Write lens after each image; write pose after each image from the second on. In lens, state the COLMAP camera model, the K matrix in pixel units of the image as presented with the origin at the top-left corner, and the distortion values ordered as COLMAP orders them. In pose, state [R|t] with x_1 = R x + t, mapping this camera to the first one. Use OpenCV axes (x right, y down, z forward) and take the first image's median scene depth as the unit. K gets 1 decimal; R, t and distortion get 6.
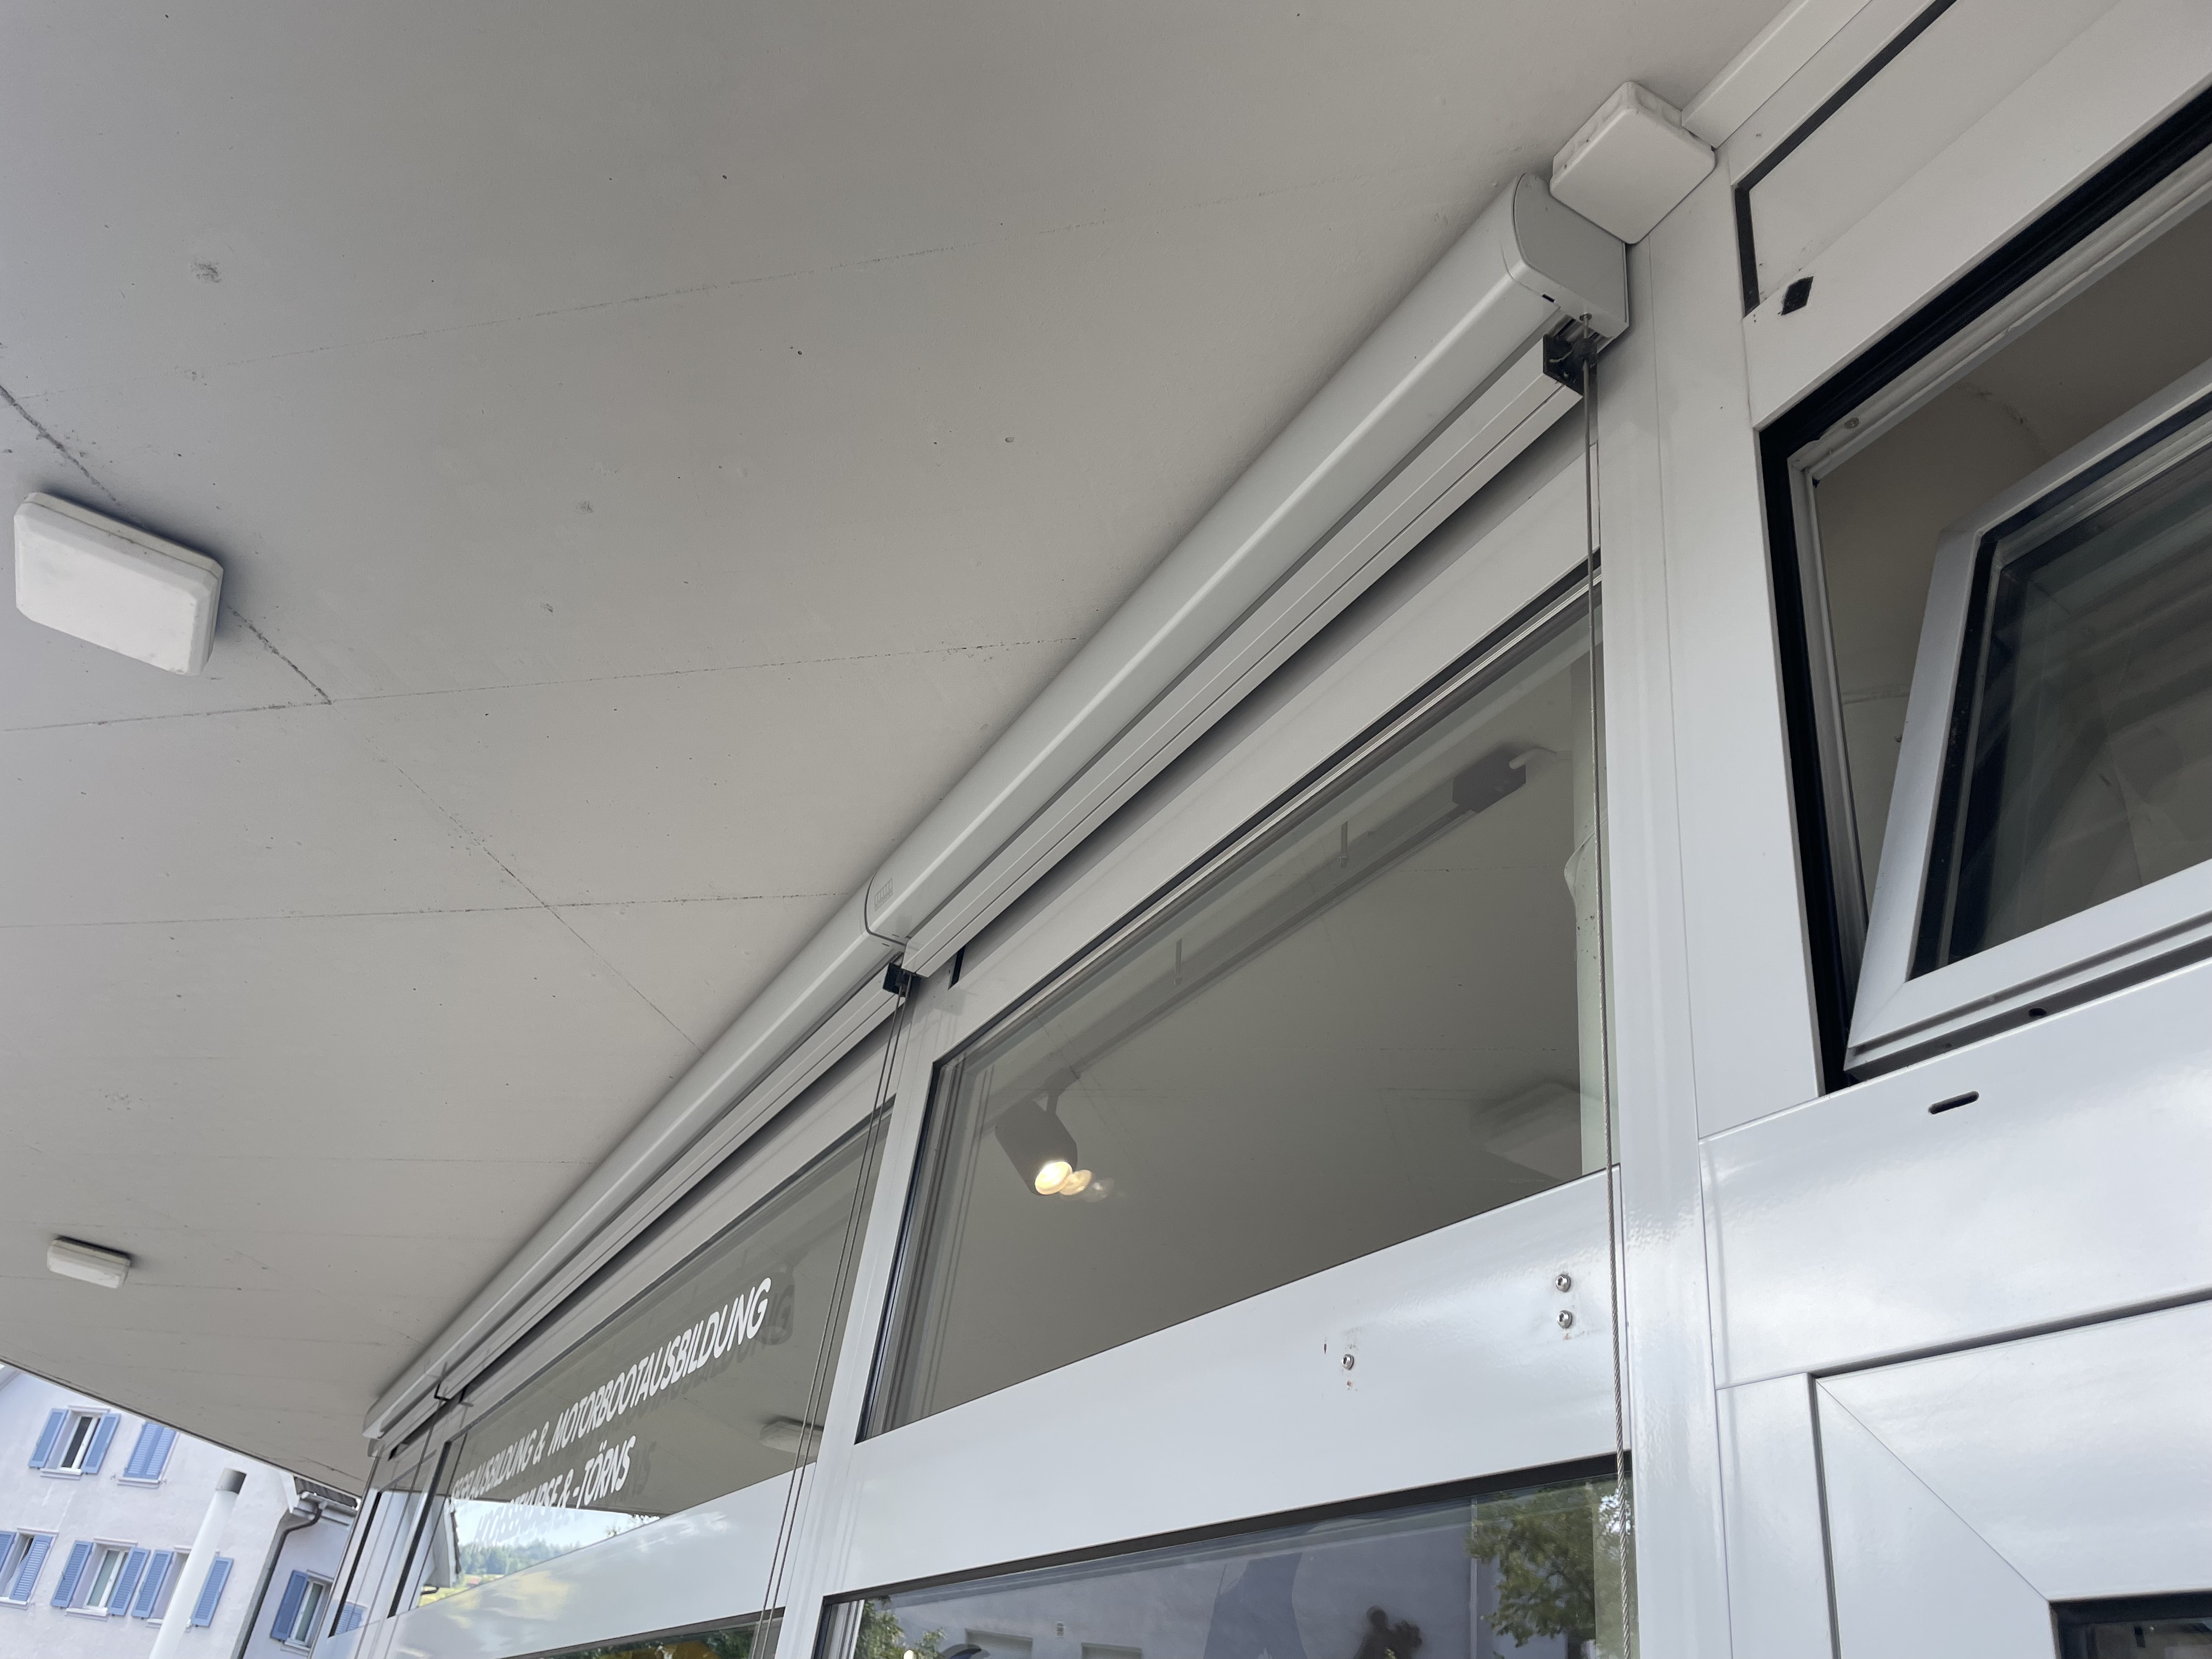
lens RADIAL K [[1643.3, 0, 1116.6], [0, 1643.3, 833.8], [0, 0, 1]] dist [0.086845, -0.107645]
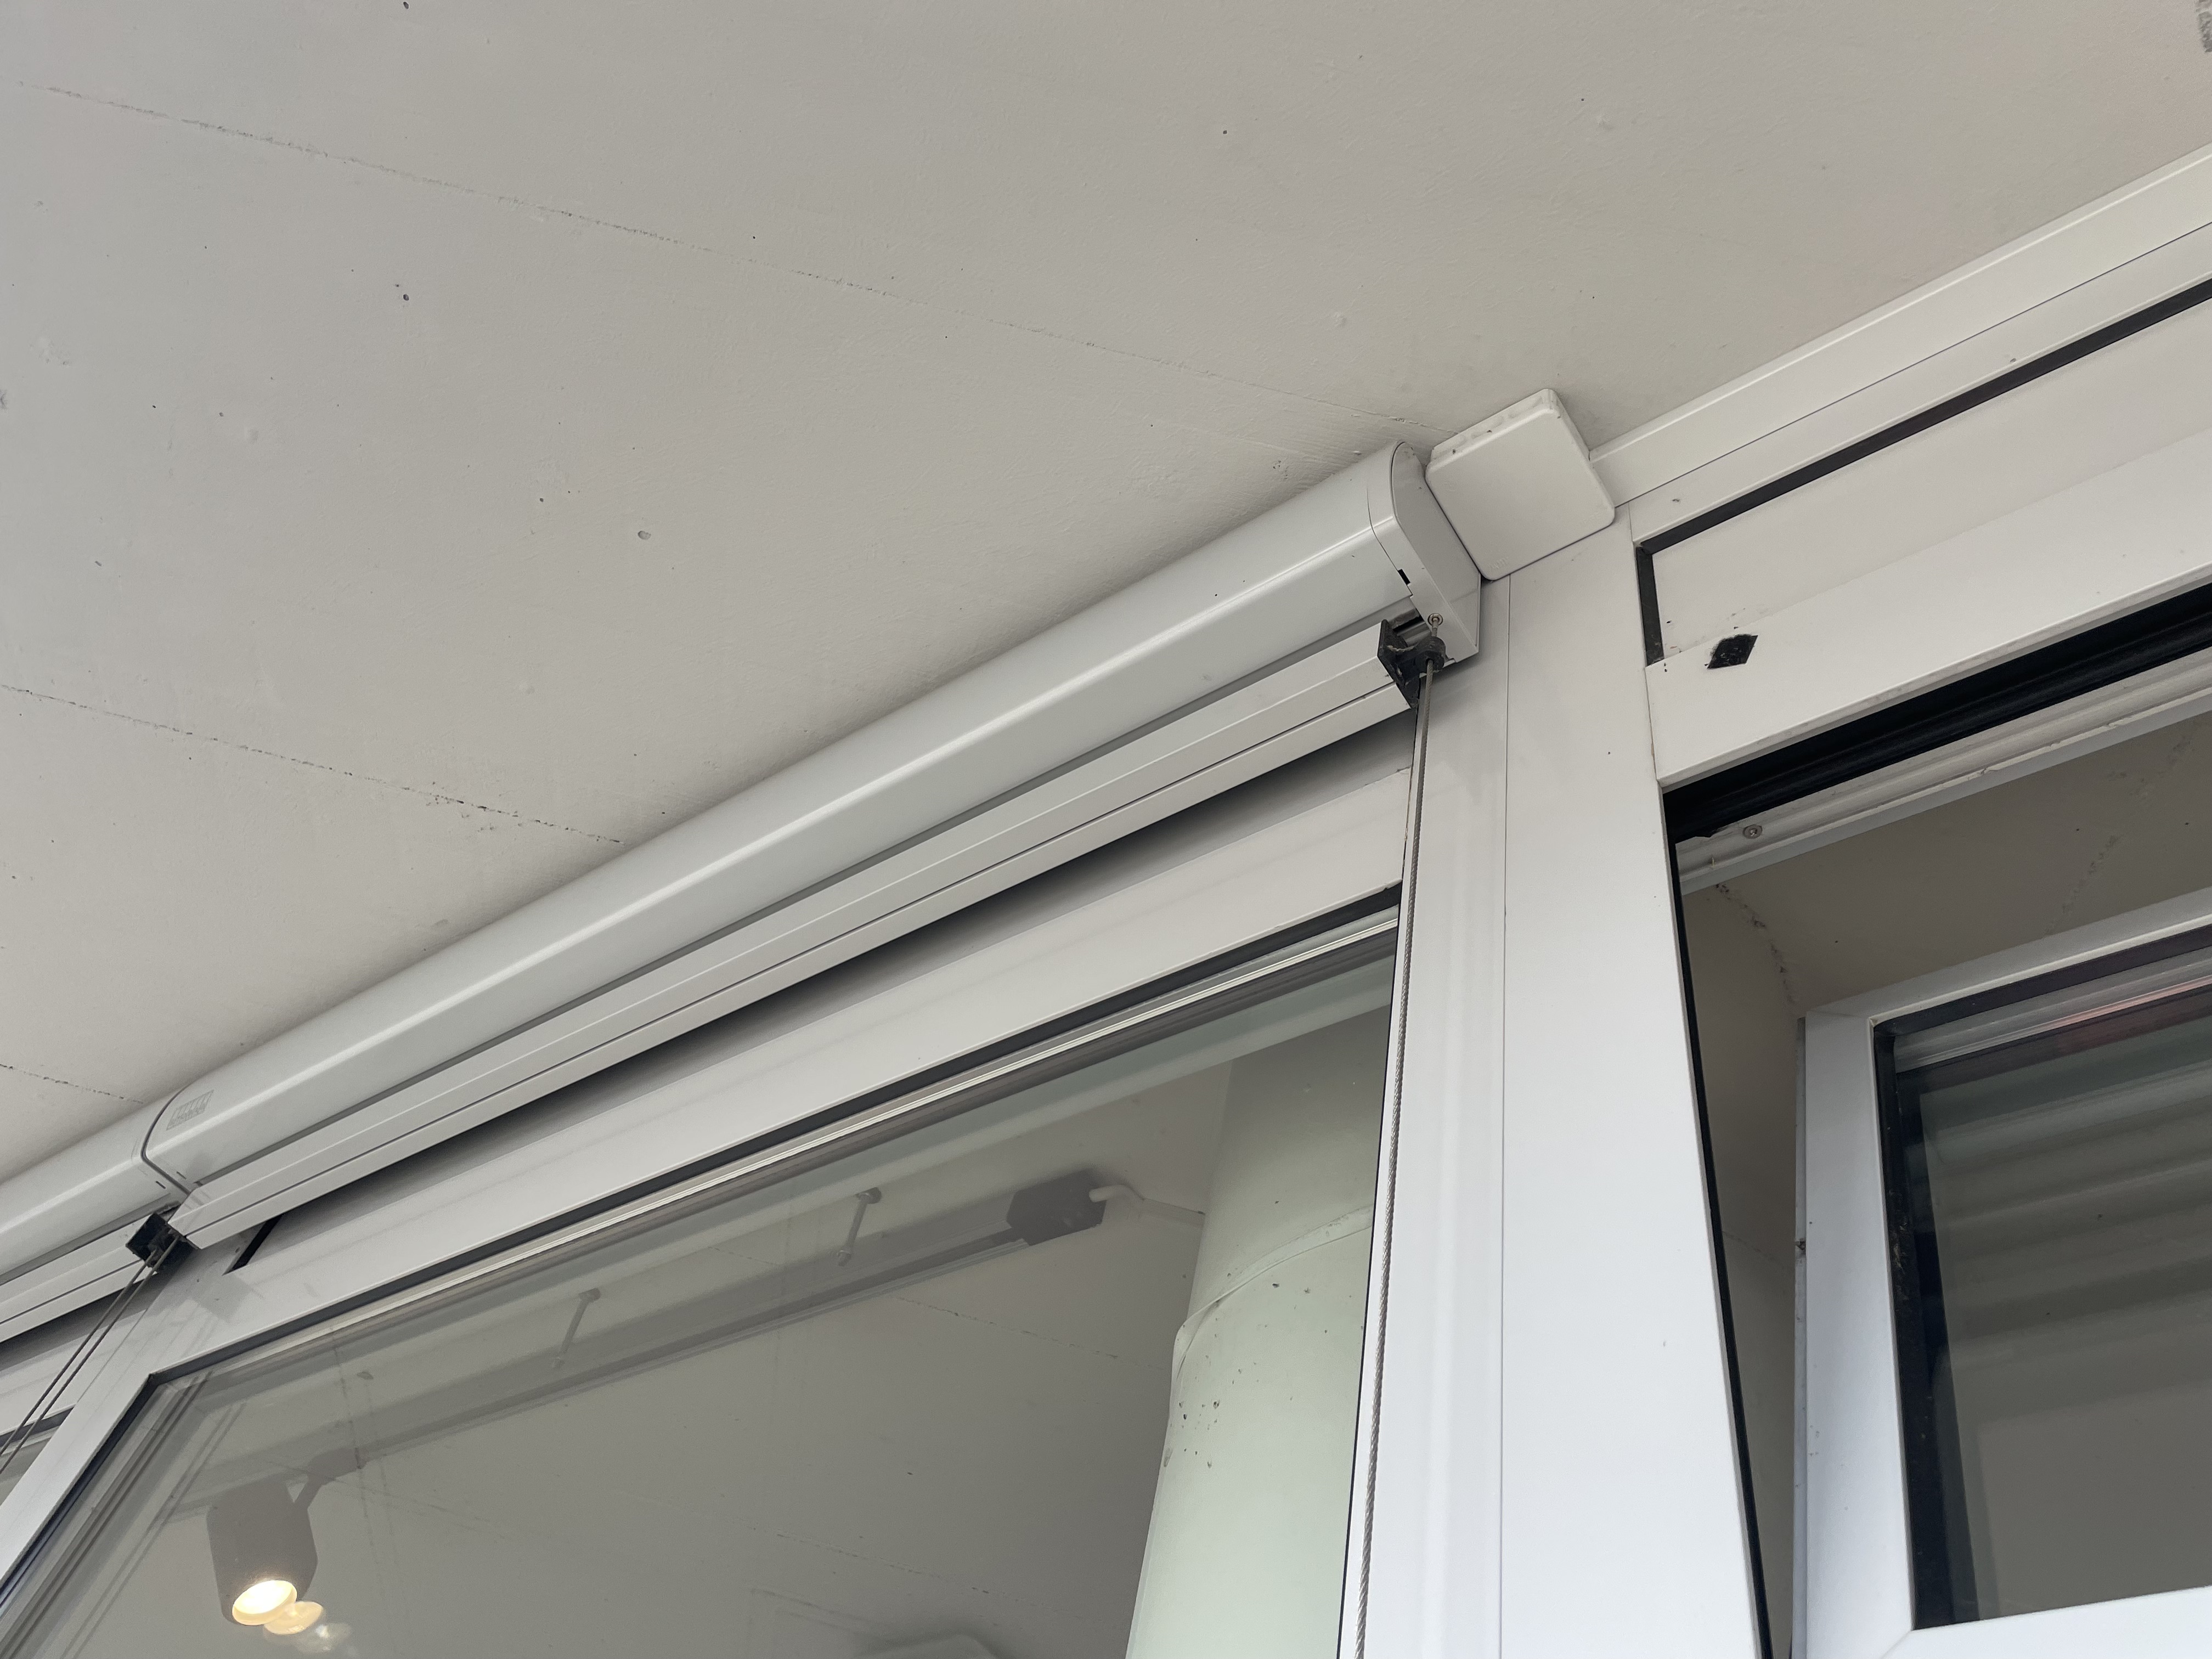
lens RADIAL K [[1643.3, 0, 1116.6], [0, 1643.3, 833.8], [0, 0, 1]] dist [0.086845, -0.107645]
pose [[0.899735, 0.365777, 0.238084, -0.002948], [-0.285617, 0.905963, -0.312497, 0.065890], [-0.329999, 0.213164, 0.919599, 0.338120]]
